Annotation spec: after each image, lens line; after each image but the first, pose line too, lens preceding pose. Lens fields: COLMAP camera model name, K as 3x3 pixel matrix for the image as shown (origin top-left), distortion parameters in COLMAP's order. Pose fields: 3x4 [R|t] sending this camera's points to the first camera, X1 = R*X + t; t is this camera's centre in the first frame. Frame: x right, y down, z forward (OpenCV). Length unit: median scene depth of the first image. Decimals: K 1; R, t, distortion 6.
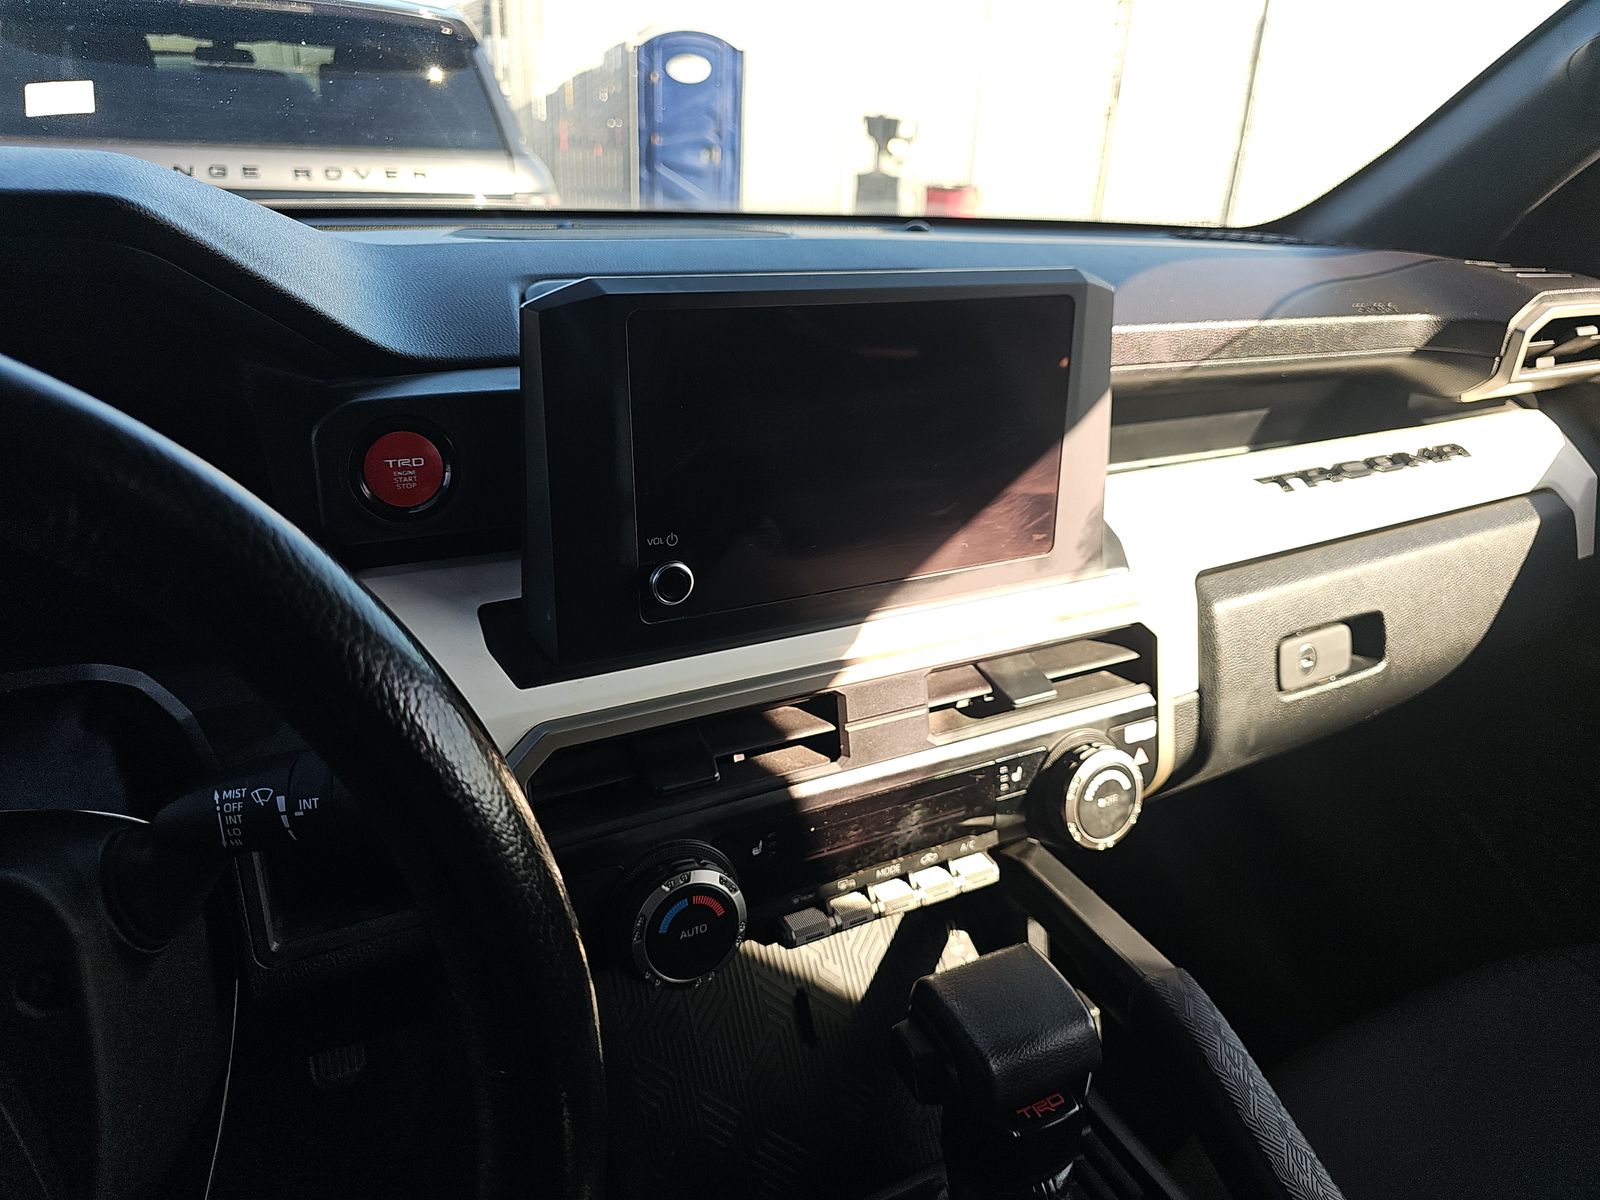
lens RADIAL K [[1071.6, 0, 796.0], [0, 1071.6, 598.7], [0, 0, 1]] dist [-0.006623, -0.006764]
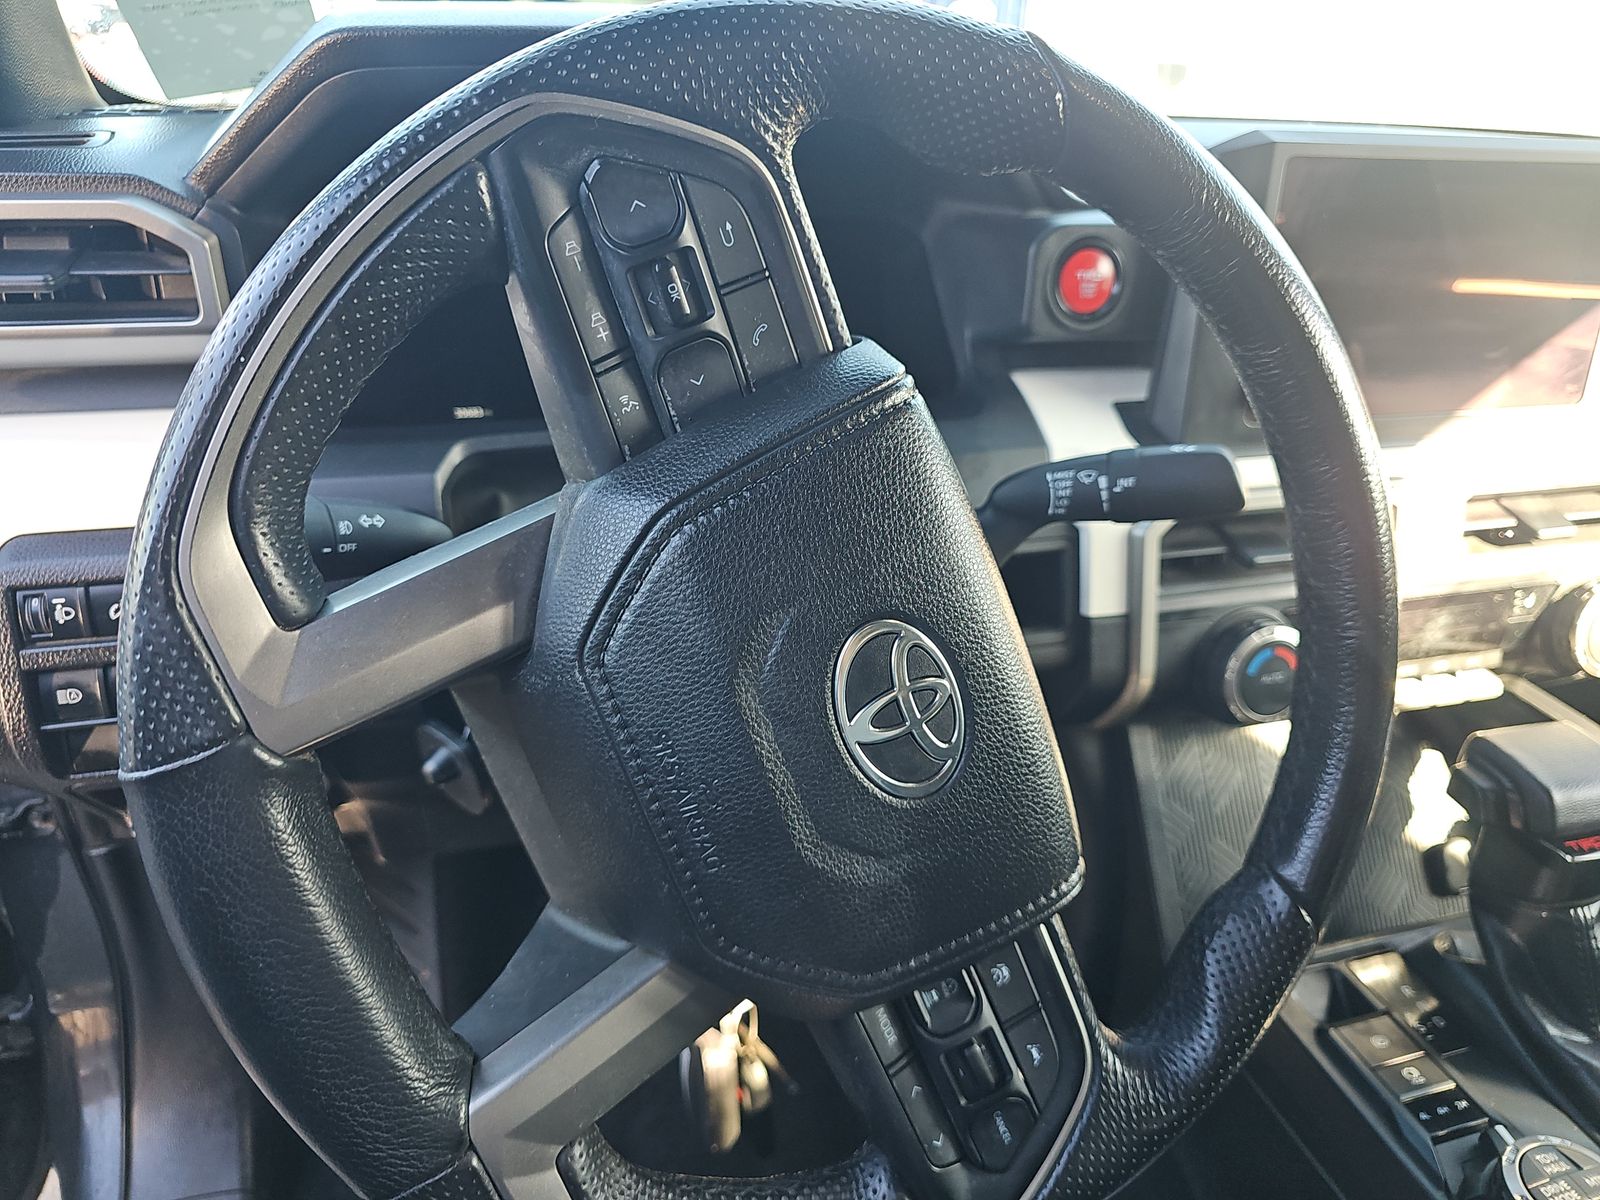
lens RADIAL K [[1071.6, 0, 803.7], [0, 1071.6, 598.2], [0, 0, 1]] dist [-0.006623, -0.006764]
pose [[0.974864, 0.078082, -0.208672, -0.302457], [-0.070286, 0.996533, 0.044527, 0.166780], [0.211425, -0.028741, 0.976972, -0.248925]]
